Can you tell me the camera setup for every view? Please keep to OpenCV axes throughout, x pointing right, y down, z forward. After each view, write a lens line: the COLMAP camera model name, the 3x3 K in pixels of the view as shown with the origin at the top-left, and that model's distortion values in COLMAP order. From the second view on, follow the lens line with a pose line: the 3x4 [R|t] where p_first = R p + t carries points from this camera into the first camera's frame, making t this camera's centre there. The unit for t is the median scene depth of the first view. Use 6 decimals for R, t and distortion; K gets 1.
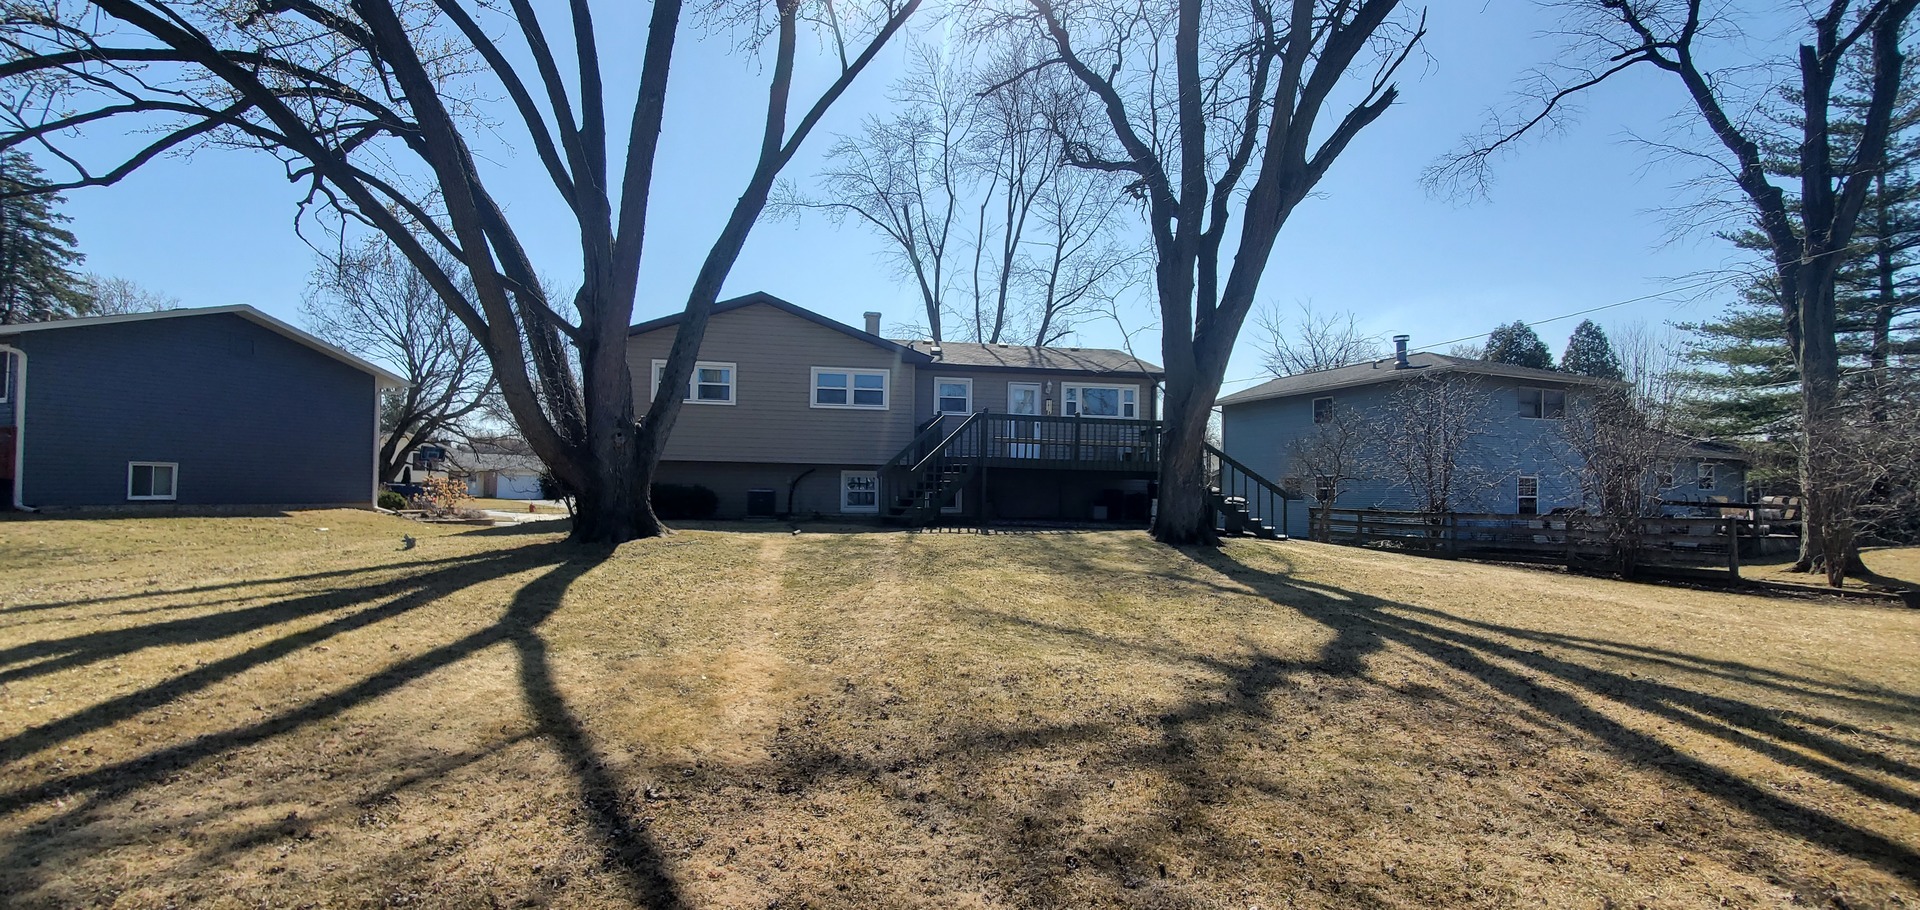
lens RADIAL K [[763.8, 0, 949.7], [0, 763.8, 468.2], [0, 0, 1]] dist [-0.001557, -0.003310]
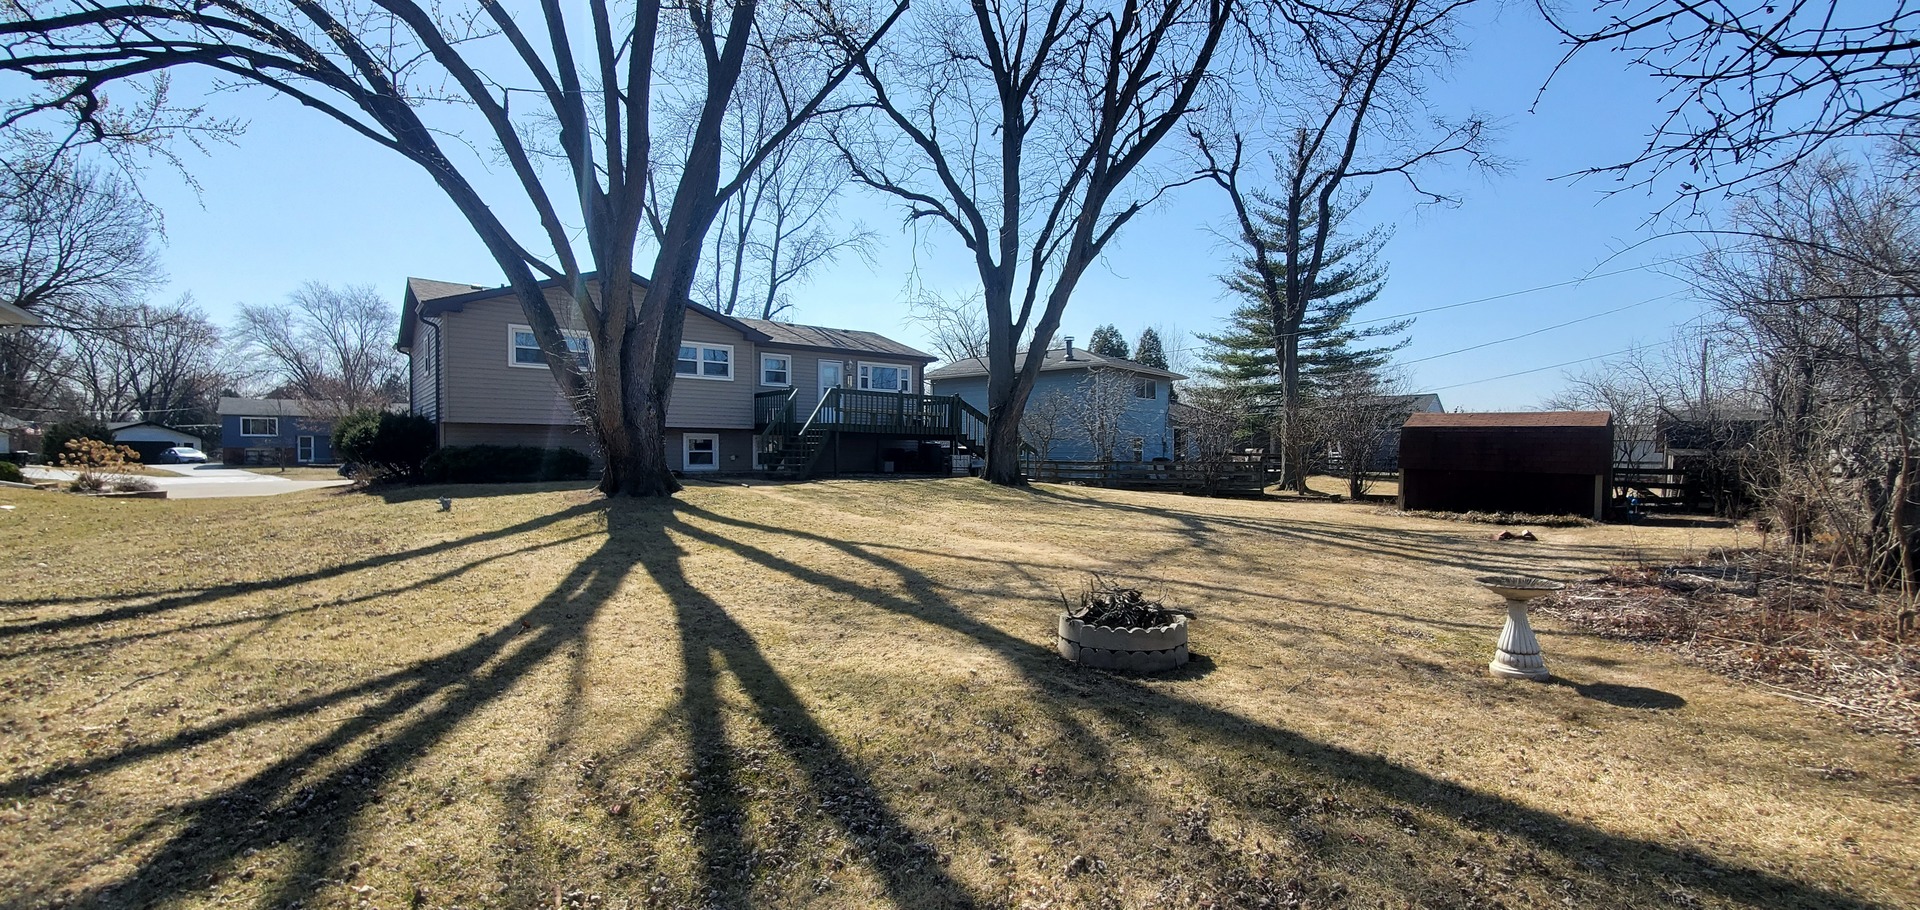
lens RADIAL K [[763.8, 0, 949.7], [0, 763.8, 468.2], [0, 0, 1]] dist [-0.001557, -0.003310]
pose [[0.875163, -0.021692, 0.483341, -0.323970], [-0.004874, 0.998549, 0.053639, -0.007523], [-0.483803, -0.049298, 0.873787, -0.153101]]
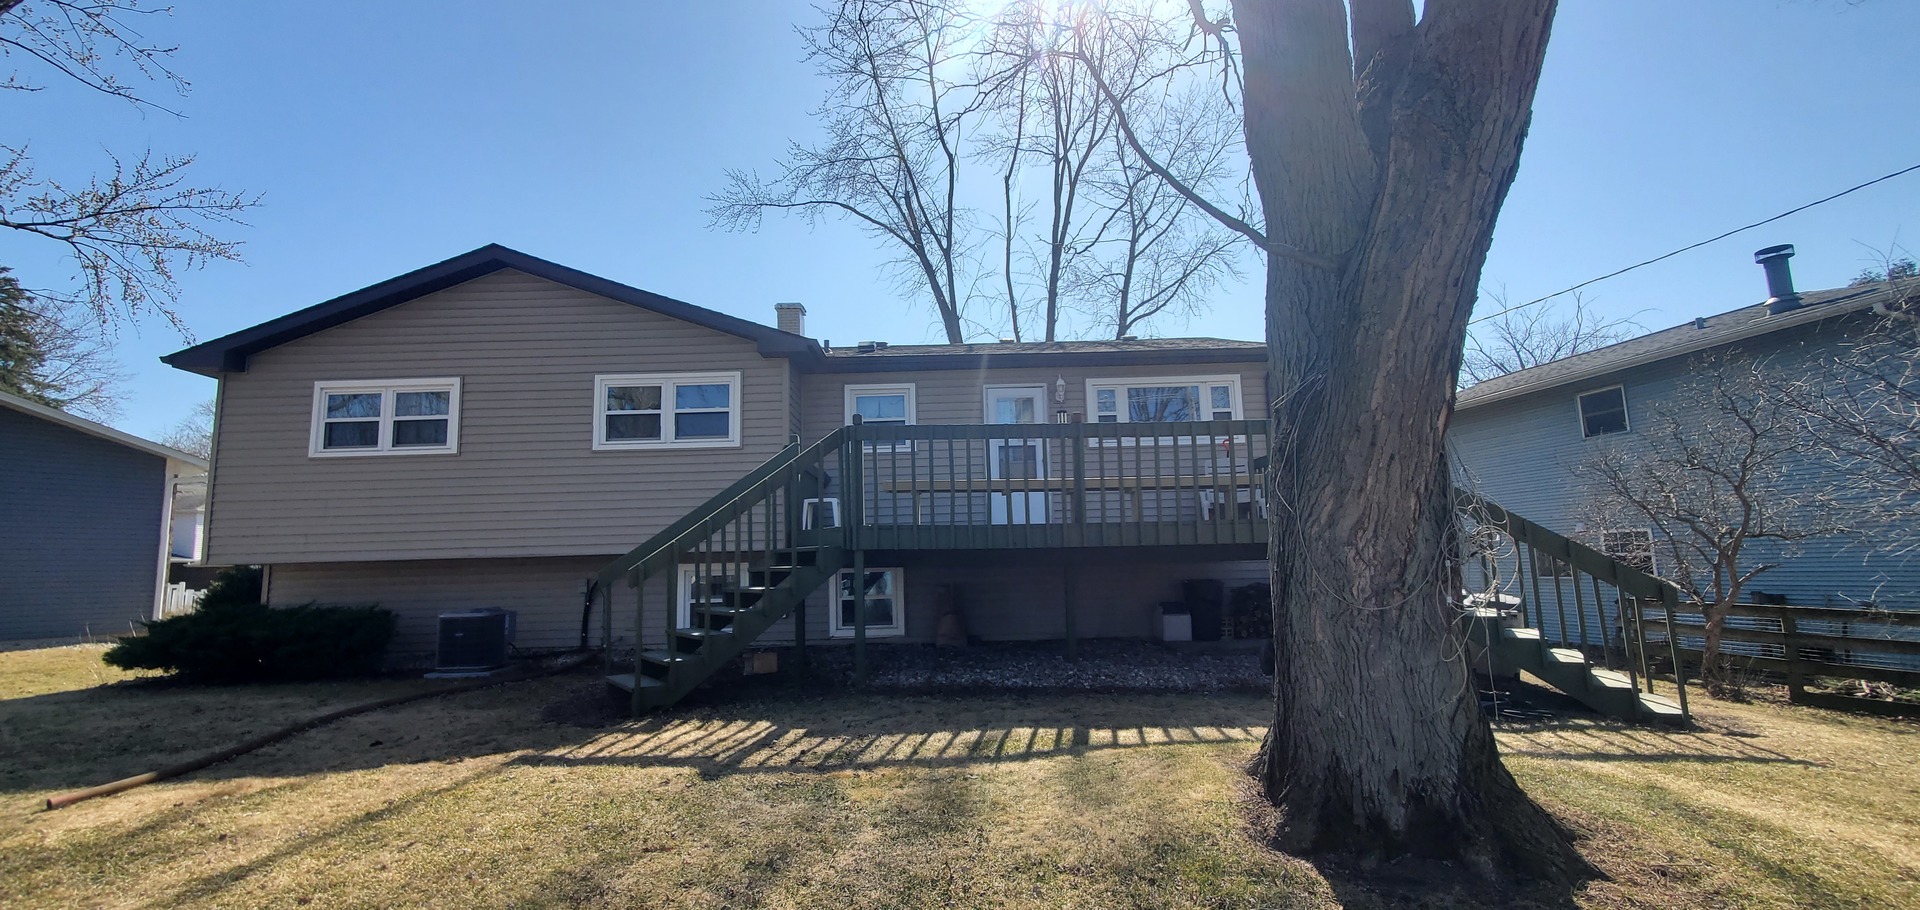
lens RADIAL K [[759.8, 0, 938.7], [0, 759.8, 455.8], [0, 0, 1]] dist [0.000857, -0.003466]
pose [[0.981883, -0.064577, -0.178146, 0.137496], [0.044576, 0.992471, -0.114078, -0.002532], [0.184171, 0.104070, 0.977369, 0.468232]]
